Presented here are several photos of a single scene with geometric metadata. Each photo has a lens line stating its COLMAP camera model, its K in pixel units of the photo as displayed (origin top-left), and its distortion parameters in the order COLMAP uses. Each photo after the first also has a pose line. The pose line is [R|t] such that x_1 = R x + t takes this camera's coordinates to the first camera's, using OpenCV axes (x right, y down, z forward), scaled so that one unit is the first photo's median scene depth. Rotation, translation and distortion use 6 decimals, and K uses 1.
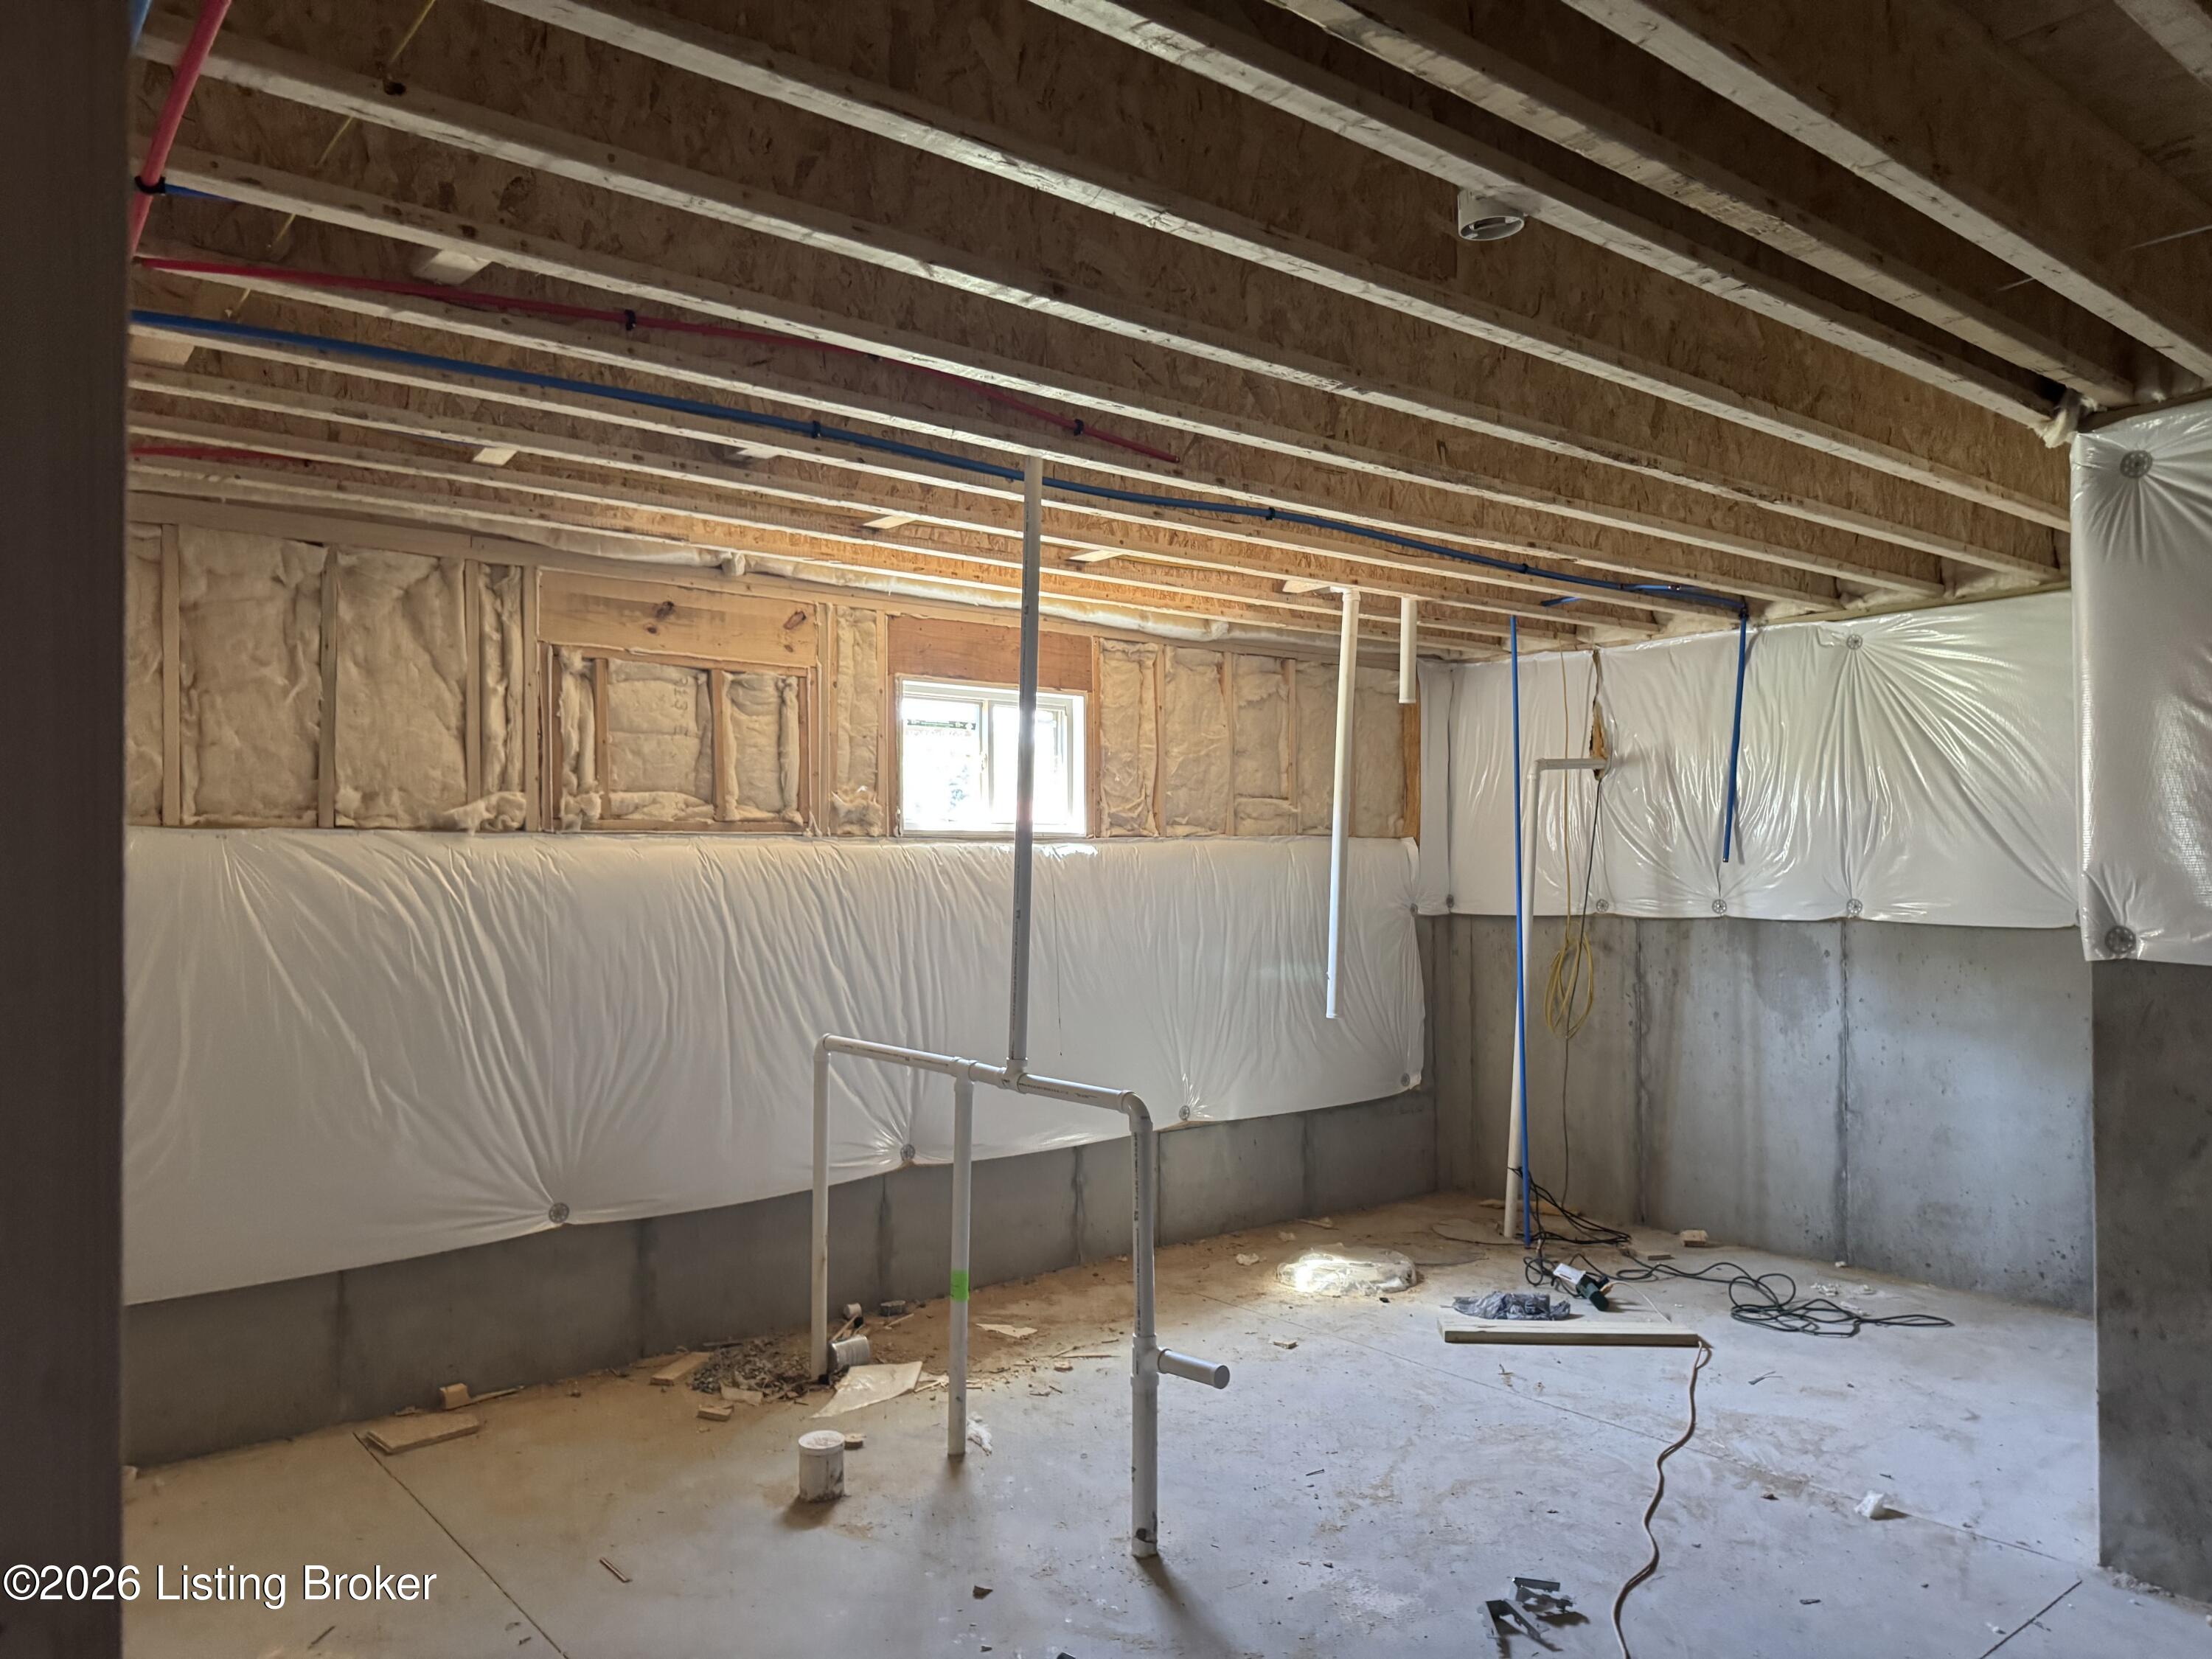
lens RADIAL K [[1588.0, 0, 1106.0], [0, 1588.0, 829.5], [0, 0, 1]] dist [0.123570, -0.194125]
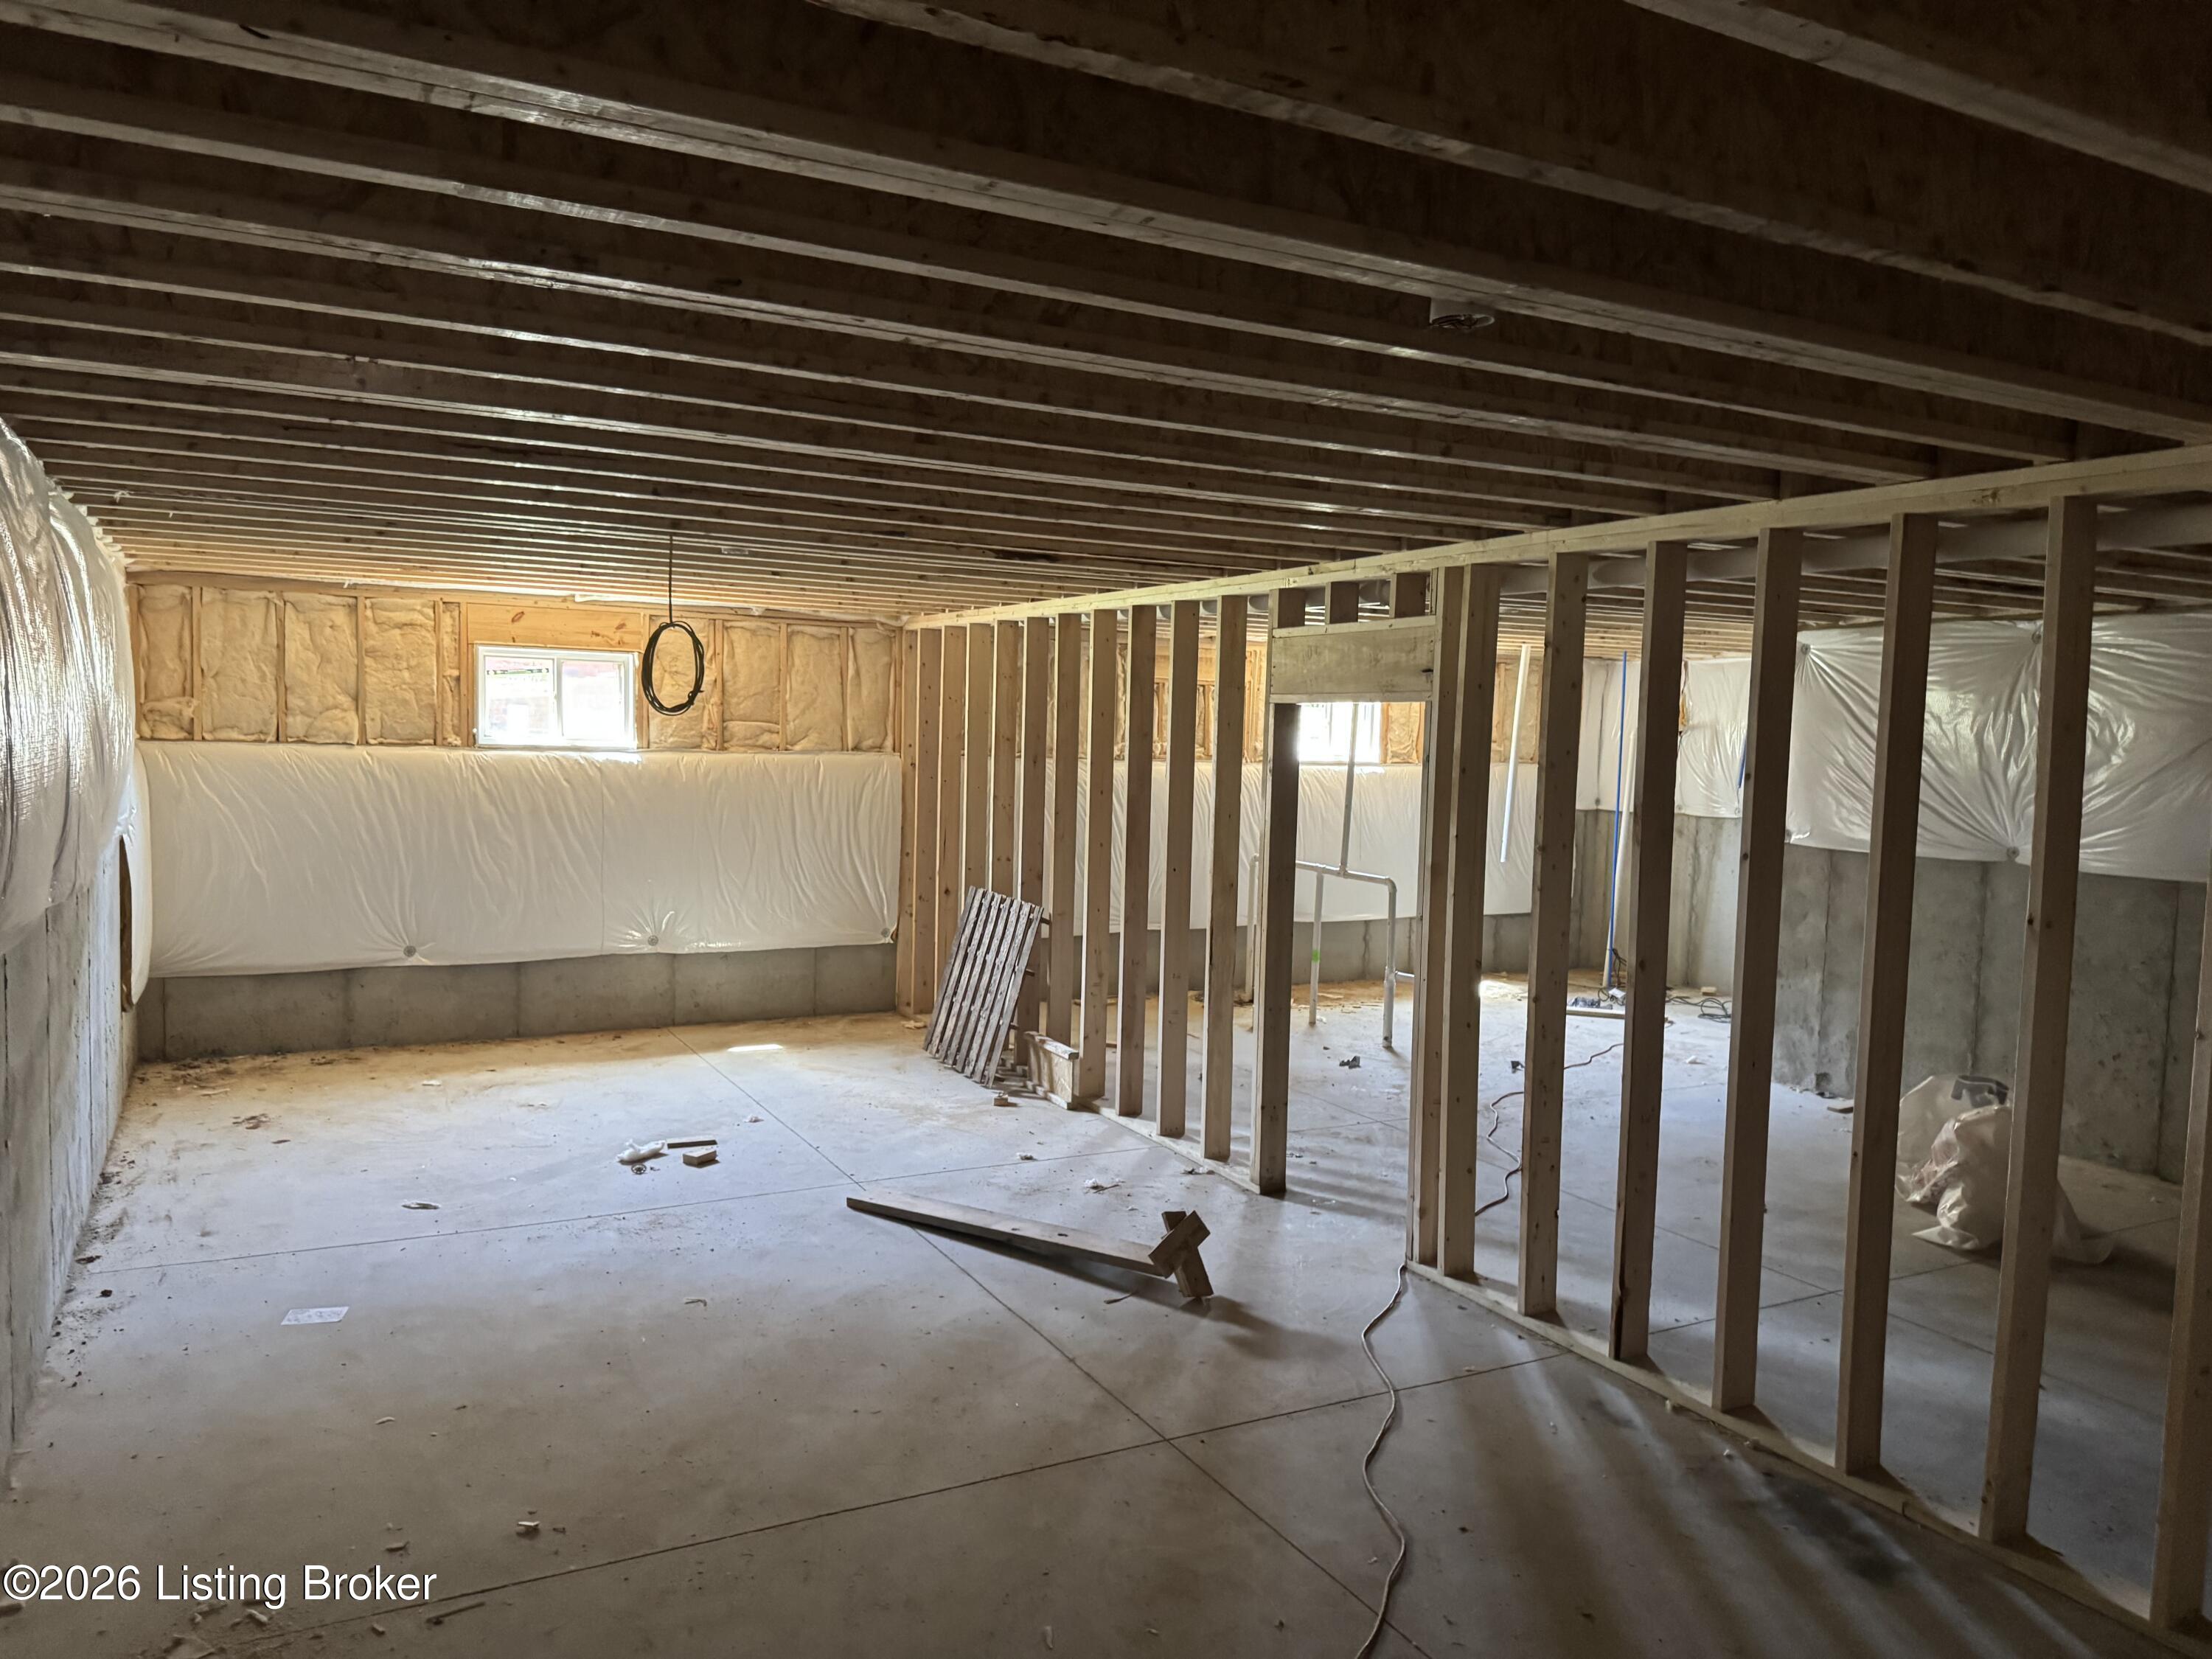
lens RADIAL K [[1588.0, 0, 1106.0], [0, 1588.0, 829.5], [0, 0, 1]] dist [0.123570, -0.194125]
pose [[0.981838, 0.043472, -0.184673, 0.022910], [-0.027705, 0.995813, 0.087116, -0.073576], [0.187687, -0.080418, 0.978931, -0.945328]]
